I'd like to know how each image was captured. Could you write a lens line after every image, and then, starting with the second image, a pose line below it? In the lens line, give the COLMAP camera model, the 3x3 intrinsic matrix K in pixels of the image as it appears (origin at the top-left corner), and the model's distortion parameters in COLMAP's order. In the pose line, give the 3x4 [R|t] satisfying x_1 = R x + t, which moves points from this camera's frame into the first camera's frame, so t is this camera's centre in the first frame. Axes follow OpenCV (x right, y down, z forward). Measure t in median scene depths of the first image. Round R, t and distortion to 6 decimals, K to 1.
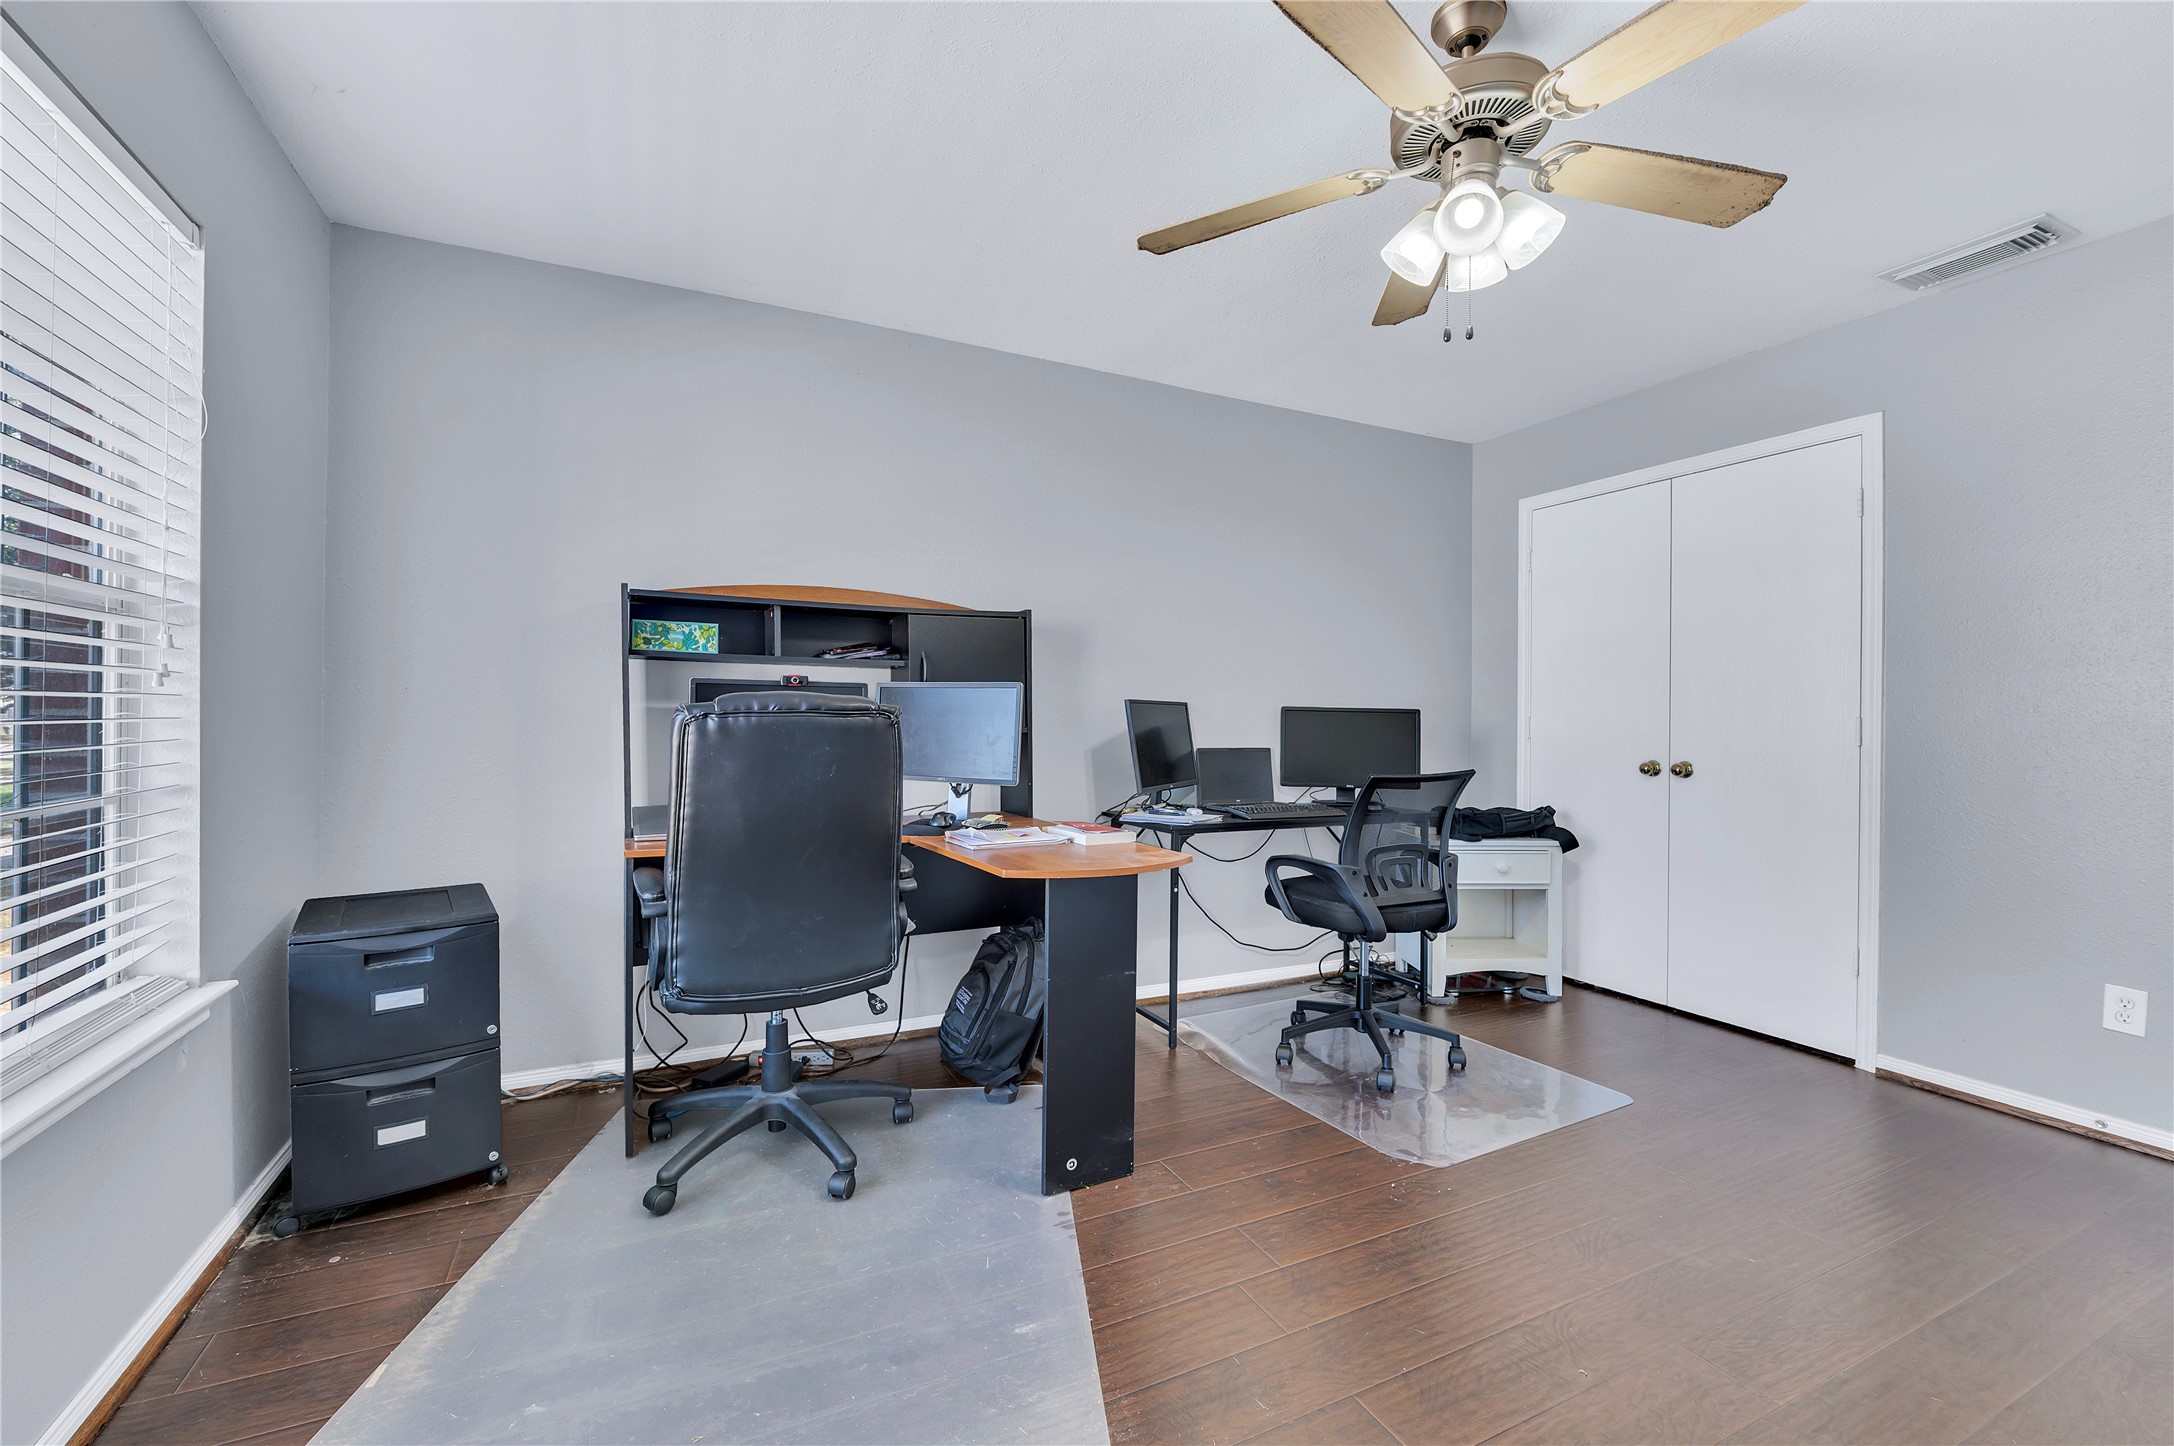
lens RADIAL K [[907.9, 0, 1087.2], [0, 907.9, 714.7], [0, 0, 1]] dist [-0.001353, 0.000248]
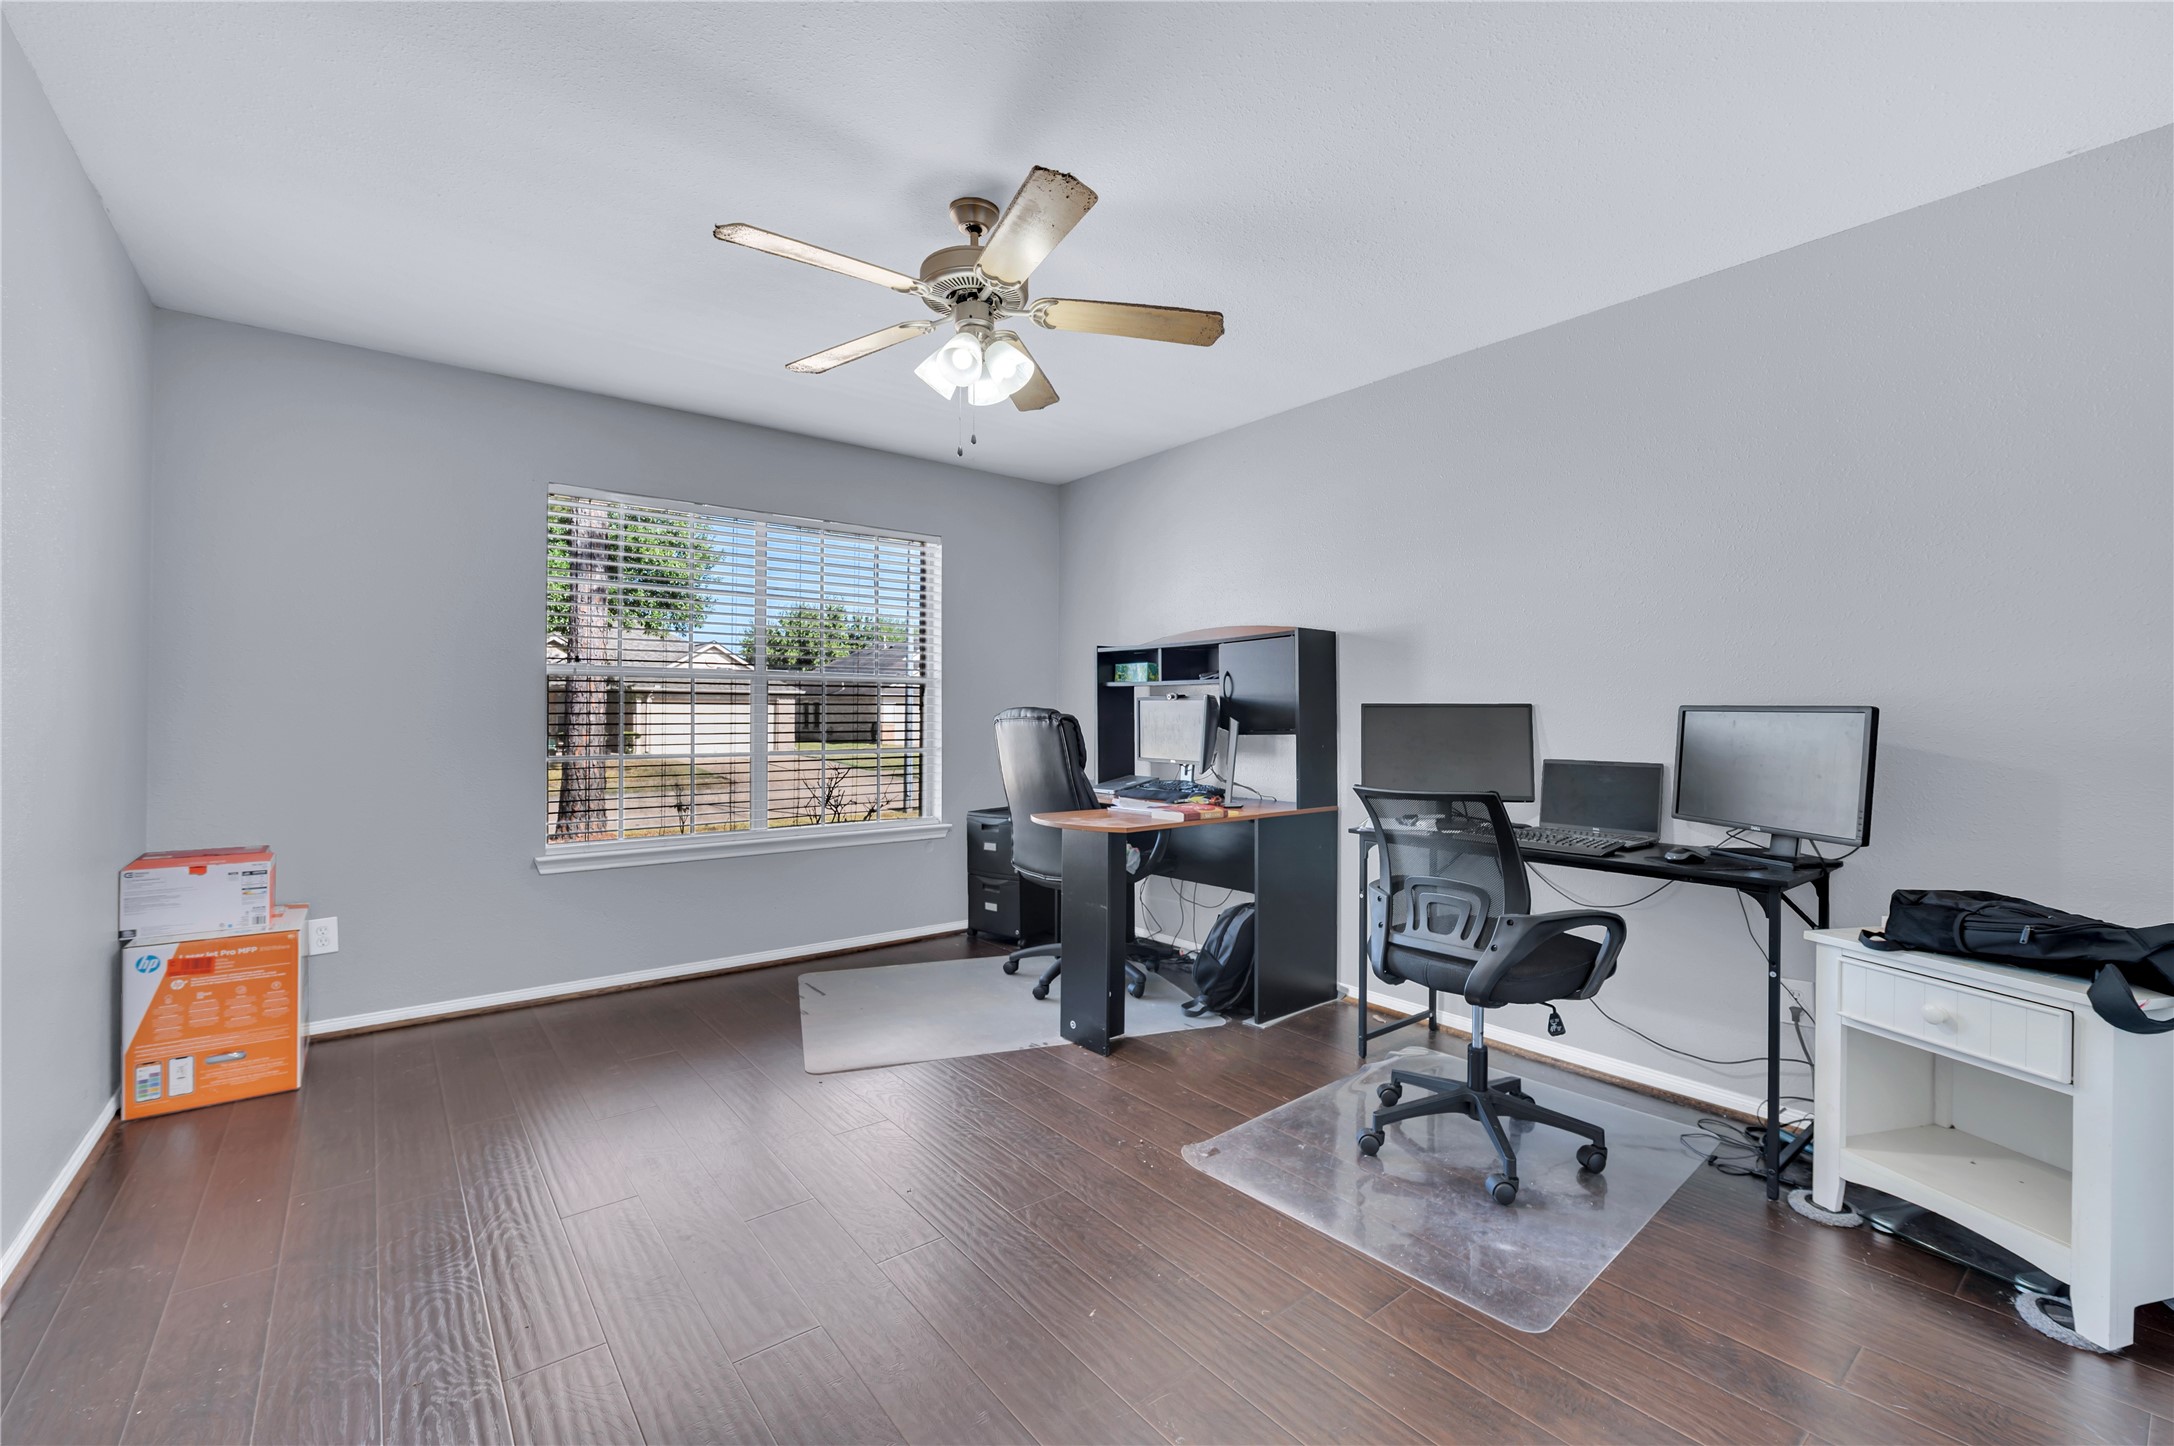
lens RADIAL K [[907.9, 0, 1082.9], [0, 907.9, 723.4], [0, 0, 1]] dist [-0.001353, 0.000248]
pose [[0.206495, -0.008233, -0.978413, 1.054884], [-0.005036, 0.999942, -0.009477, 0.018306], [0.978435, 0.006884, 0.206442, 0.529509]]
